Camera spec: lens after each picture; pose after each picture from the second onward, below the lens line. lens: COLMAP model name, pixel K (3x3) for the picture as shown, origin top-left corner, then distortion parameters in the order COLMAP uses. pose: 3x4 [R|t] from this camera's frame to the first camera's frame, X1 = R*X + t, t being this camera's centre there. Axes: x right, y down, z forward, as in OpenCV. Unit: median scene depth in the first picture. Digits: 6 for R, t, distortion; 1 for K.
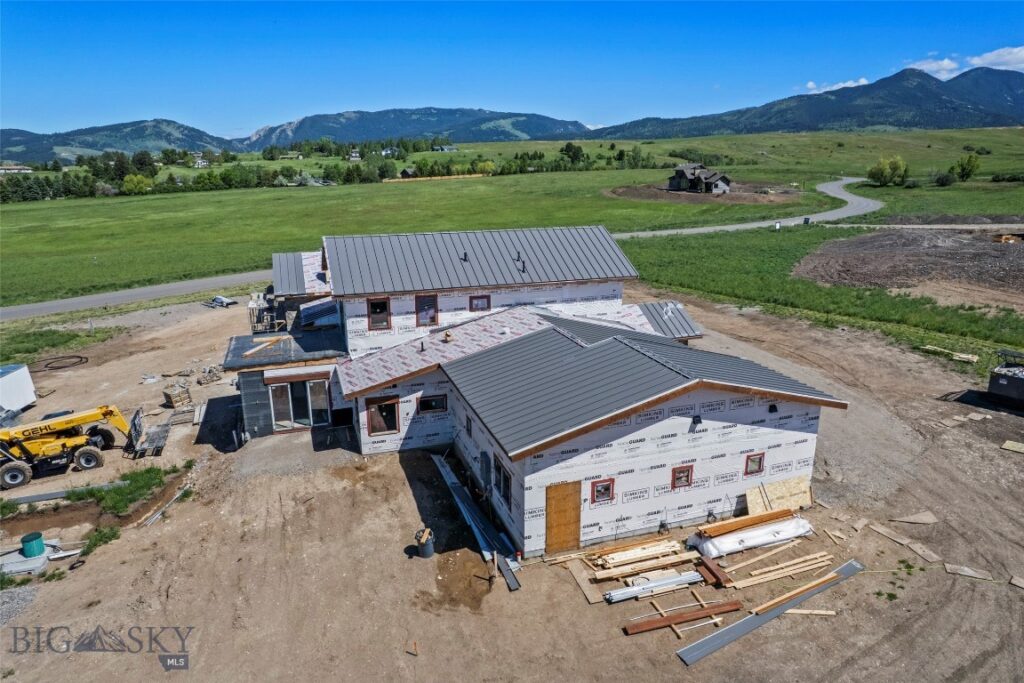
lens RADIAL K [[658.4, 0, 510.1], [0, 658.4, 338.2], [0, 0, 1]] dist [-0.067824, 0.048152]
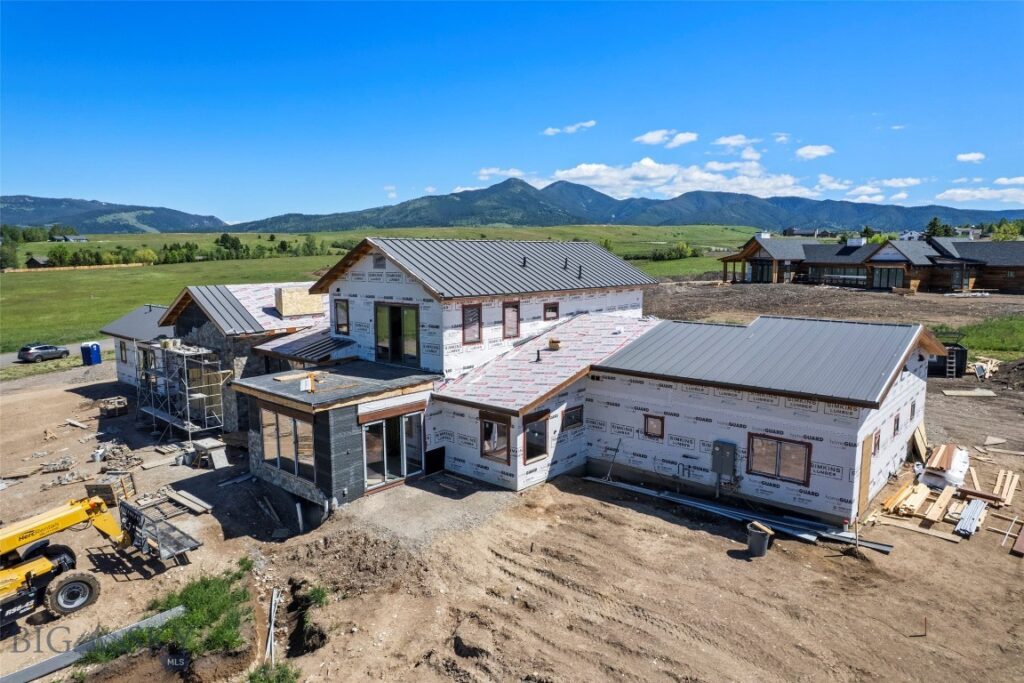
lens RADIAL K [[658.4, 0, 515.6], [0, 658.4, 343.8], [0, 0, 1]] dist [-0.067824, 0.048152]
pose [[0.864565, -0.067202, 0.498008, -0.543095], [0.131782, 0.986654, -0.095640, 0.070200], [-0.484935, 0.148315, 0.861882, 0.264743]]
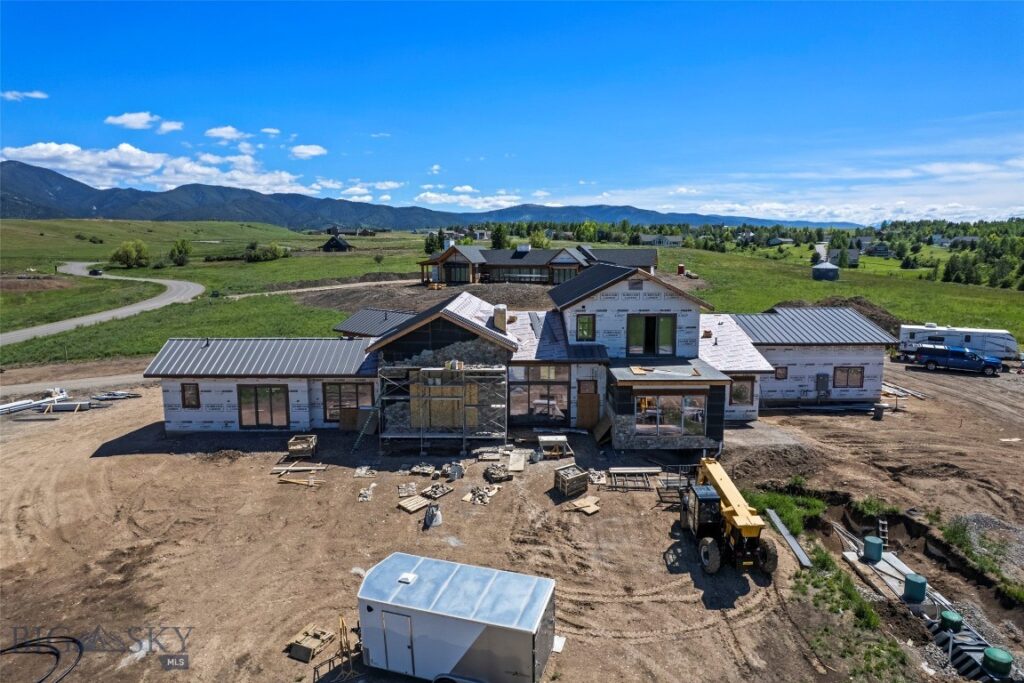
lens RADIAL K [[658.4, 0, 519.7], [0, 658.4, 344.6], [0, 0, 1]] dist [-0.067824, 0.048152]
pose [[0.316701, -0.134359, 0.938961, -1.426982], [0.250540, 0.966610, 0.053811, -0.143352], [-0.914839, 0.218205, 0.339788, 0.854723]]
